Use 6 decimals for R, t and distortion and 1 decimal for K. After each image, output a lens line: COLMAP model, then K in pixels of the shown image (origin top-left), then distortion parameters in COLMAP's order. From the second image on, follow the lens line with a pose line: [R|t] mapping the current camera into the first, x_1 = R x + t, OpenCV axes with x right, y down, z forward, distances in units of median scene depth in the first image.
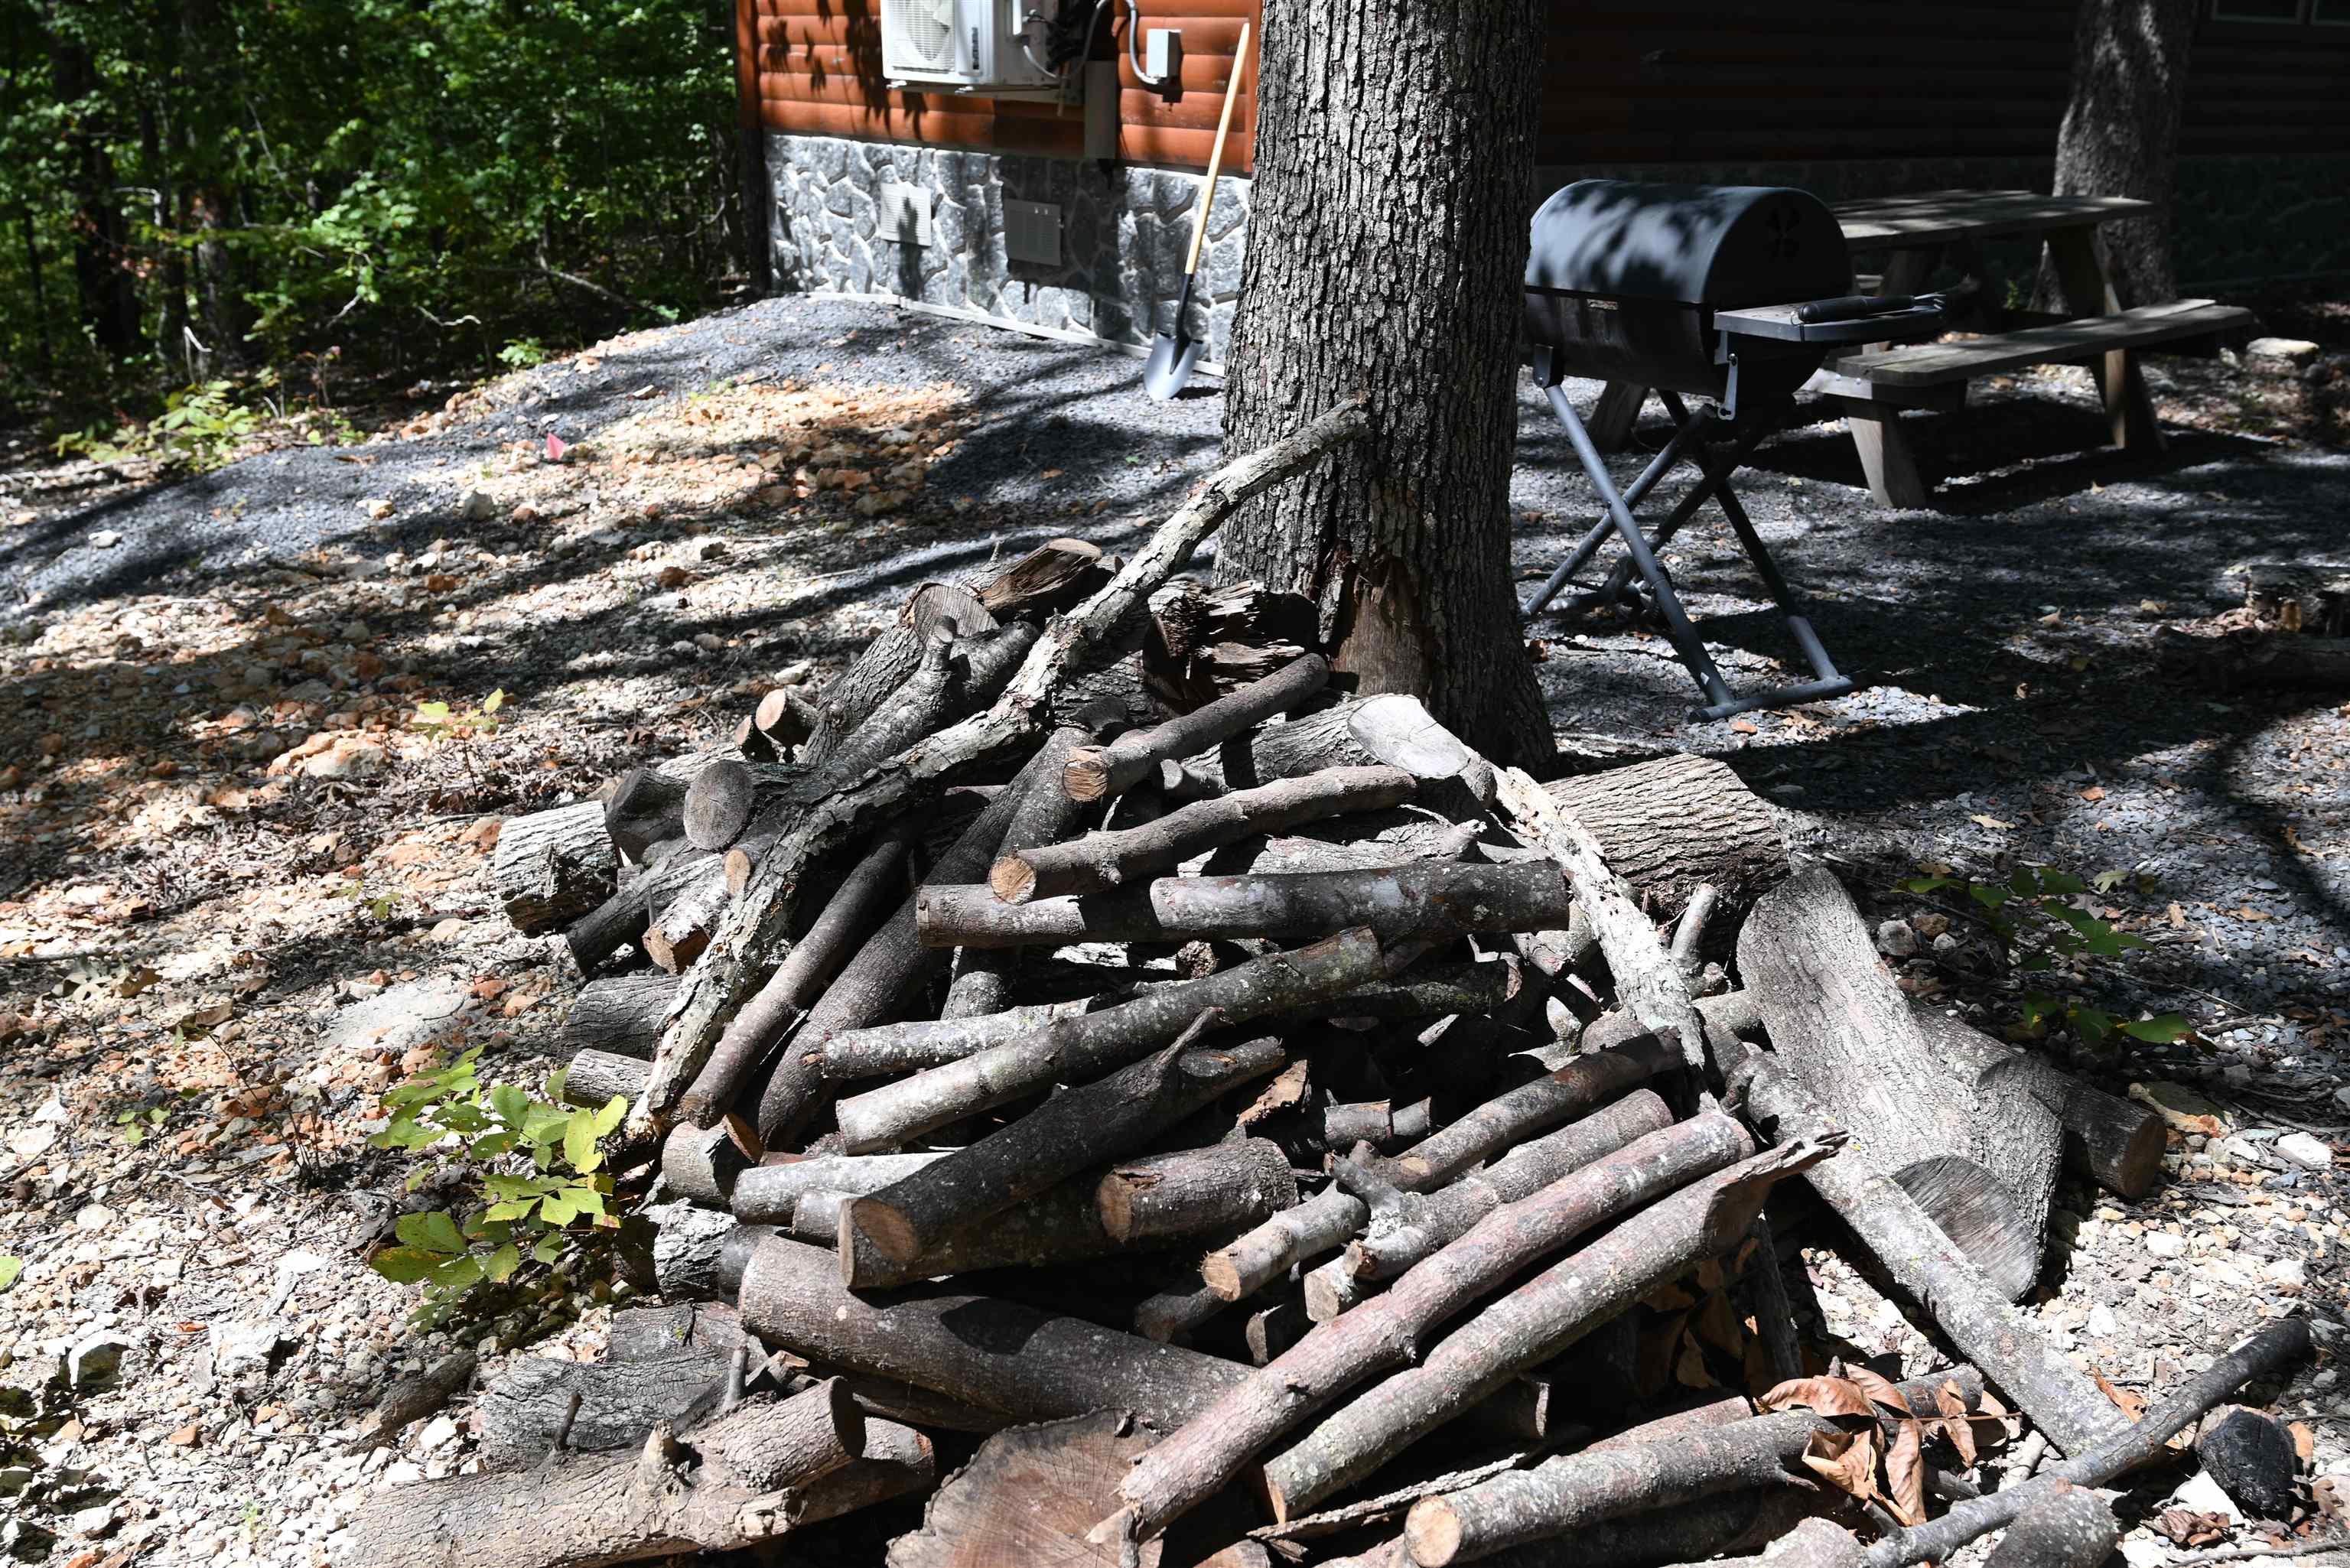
lens RADIAL K [[2175.0, 0, 1169.2], [0, 2175.0, 779.8], [0, 0, 1]] dist [-0.000915, 0.000000]
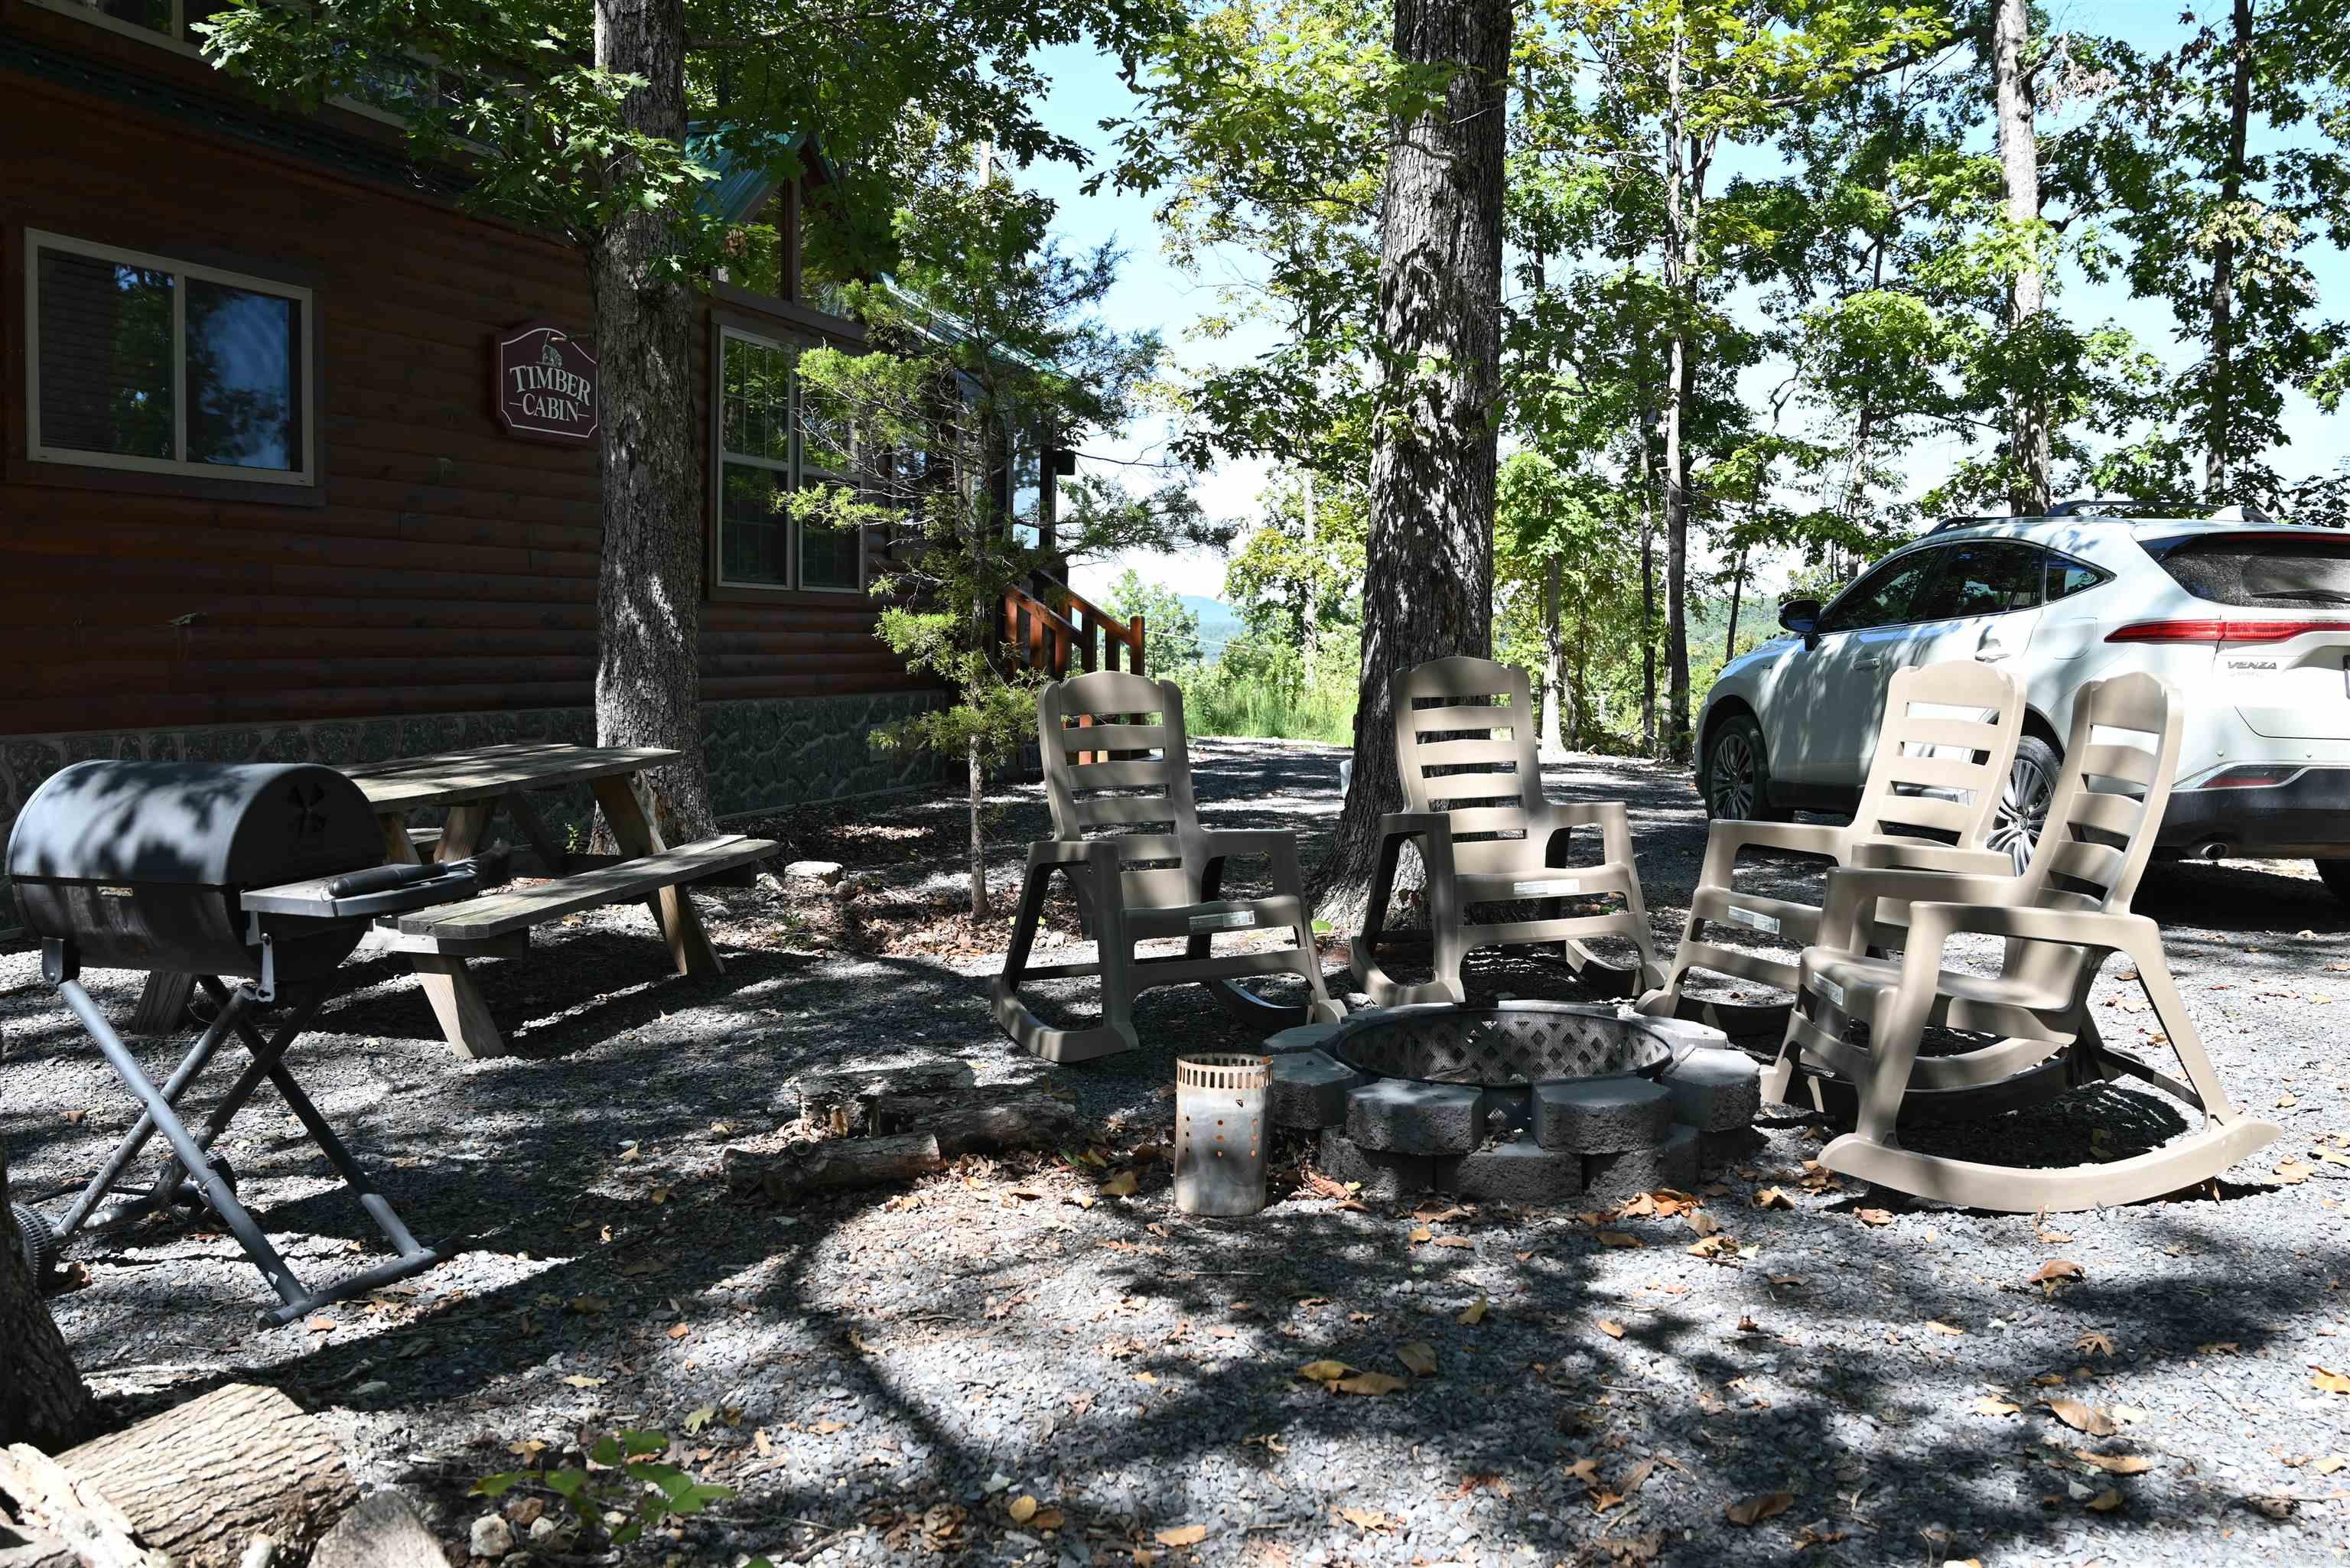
lens RADIAL K [[2175.0, 0, 1175.9], [0, 2175.0, 780.3], [0, 0, 1]] dist [-0.000915, 0.000000]
pose [[0.811717, -0.044005, 0.582391, 0.019813], [0.182042, 0.966546, -0.180693, -0.009990], [-0.554956, 0.252691, 0.792573, -0.000209]]
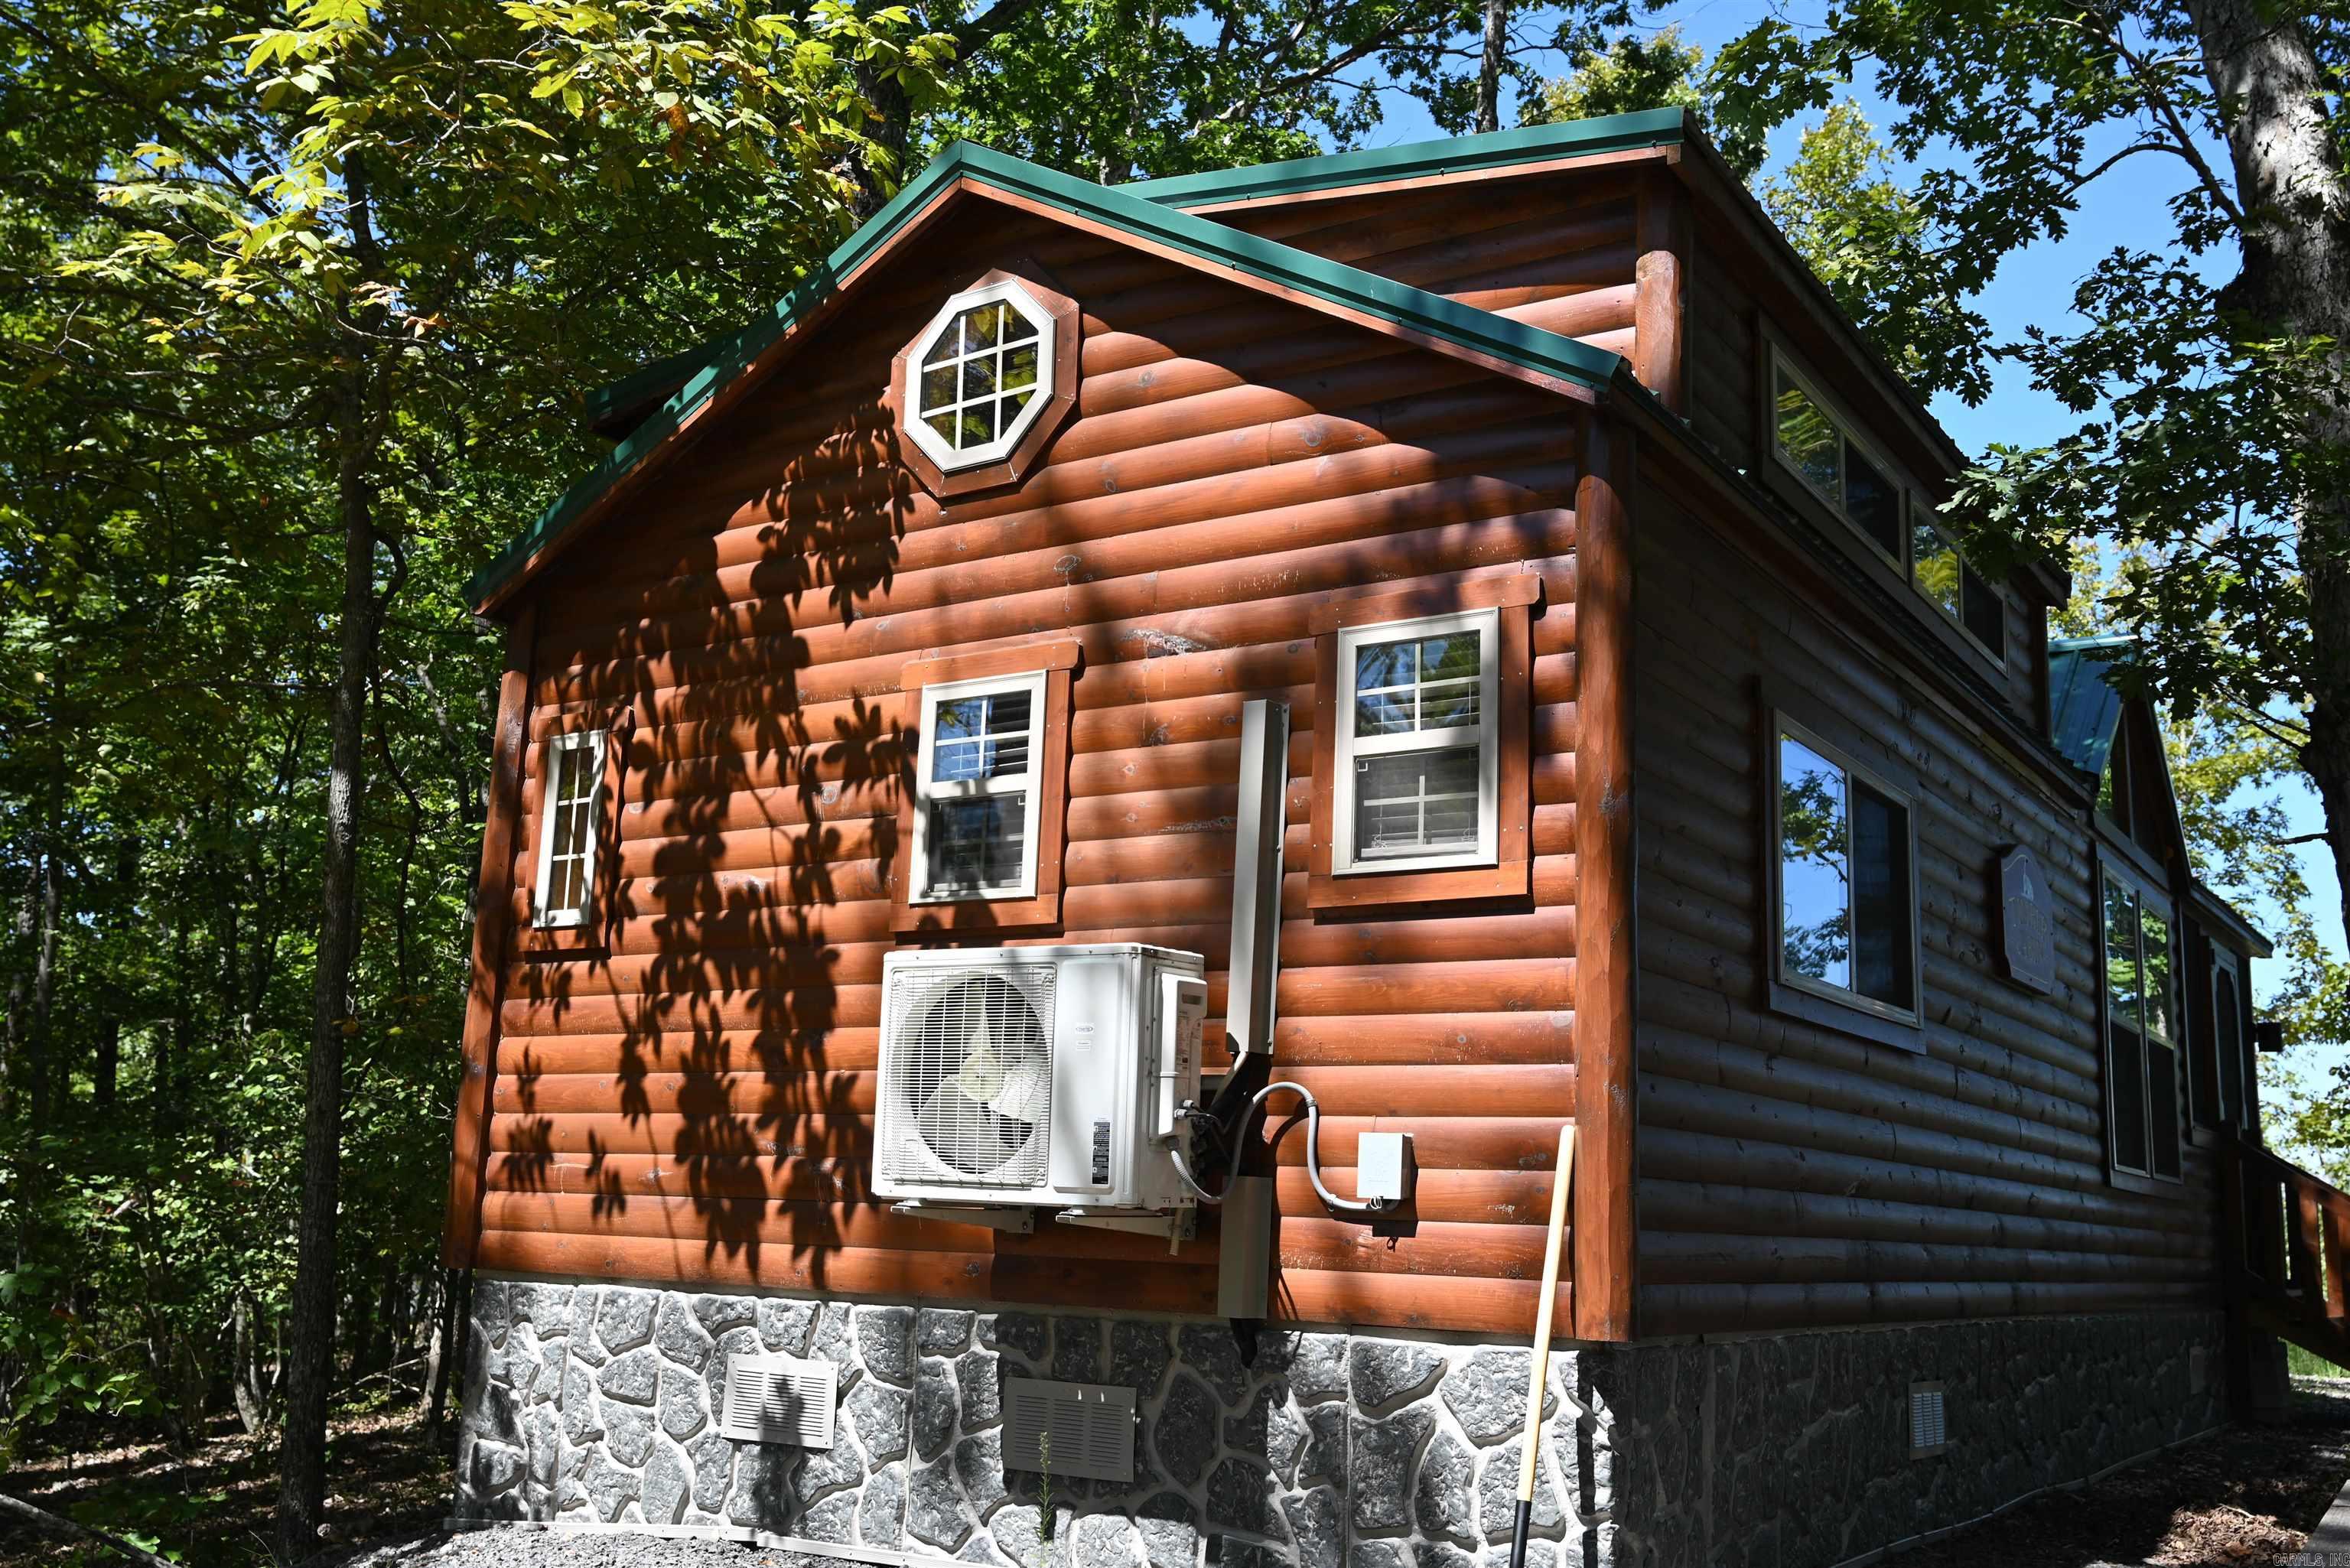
lens RADIAL K [[2175.0, 0, 1194.4], [0, 2175.0, 799.2], [0, 0, 1]] dist [-0.000915, 0.000000]
pose [[0.933718, 0.083946, 0.348030, -0.423258], [0.096614, 0.876971, -0.470731, -0.166717], [-0.344728, 0.473154, 0.810733, 0.574437]]
